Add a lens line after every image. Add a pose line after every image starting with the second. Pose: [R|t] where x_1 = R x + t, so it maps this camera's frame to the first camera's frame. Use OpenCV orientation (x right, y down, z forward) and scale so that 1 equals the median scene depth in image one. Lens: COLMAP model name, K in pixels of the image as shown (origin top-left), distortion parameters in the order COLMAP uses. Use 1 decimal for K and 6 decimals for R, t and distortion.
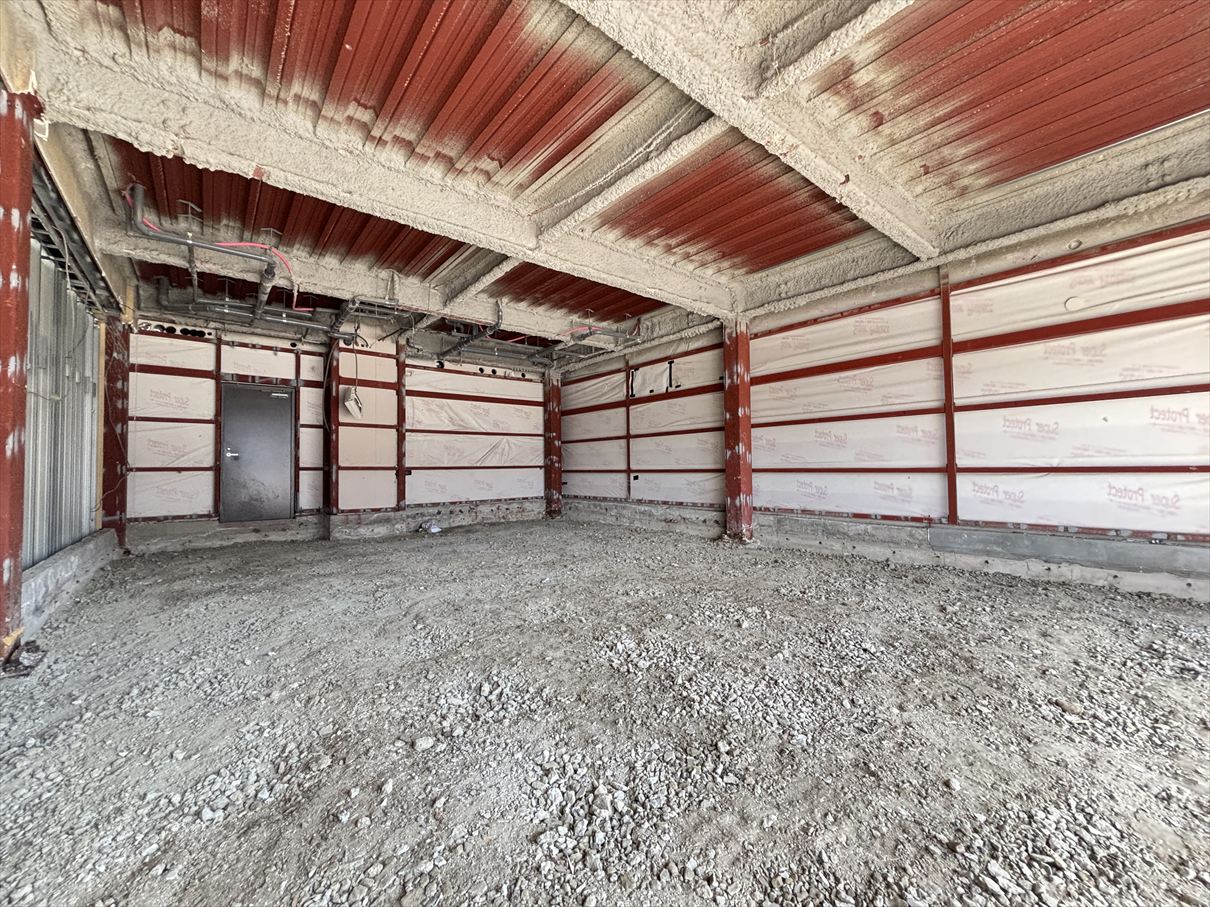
lens RADIAL K [[485.2, 0, 603.1], [0, 485.2, 454.0], [0, 0, 1]] dist [0.022998, -0.020841]
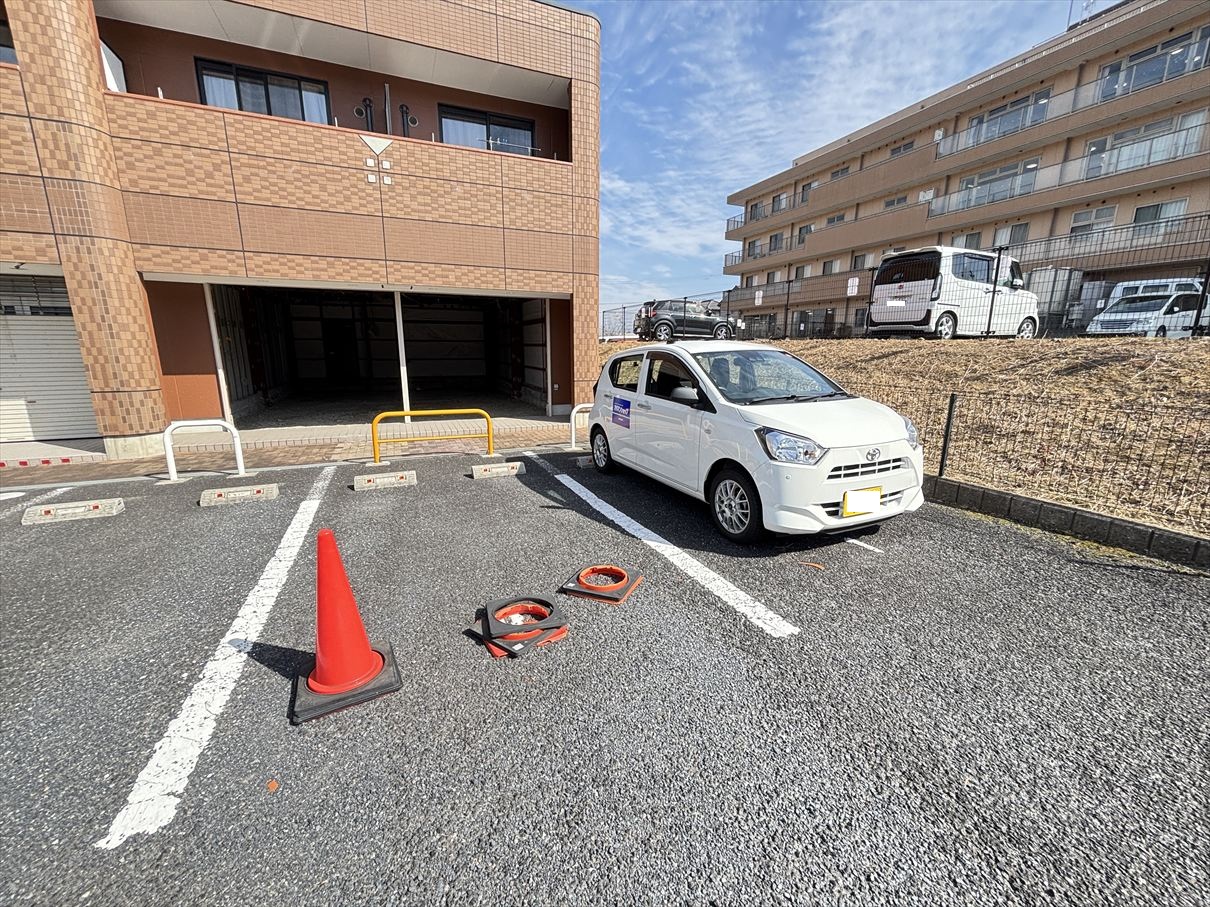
lens RADIAL K [[481.2, 0, 605.0], [0, 481.2, 453.5], [0, 0, 1]] dist [0.000444, -0.000338]
pose [[0.961112, 0.075752, -0.265565, 1.147203], [-0.007687, 0.968608, 0.248473, -0.112028], [0.276051, -0.236769, 0.931524, -0.914549]]
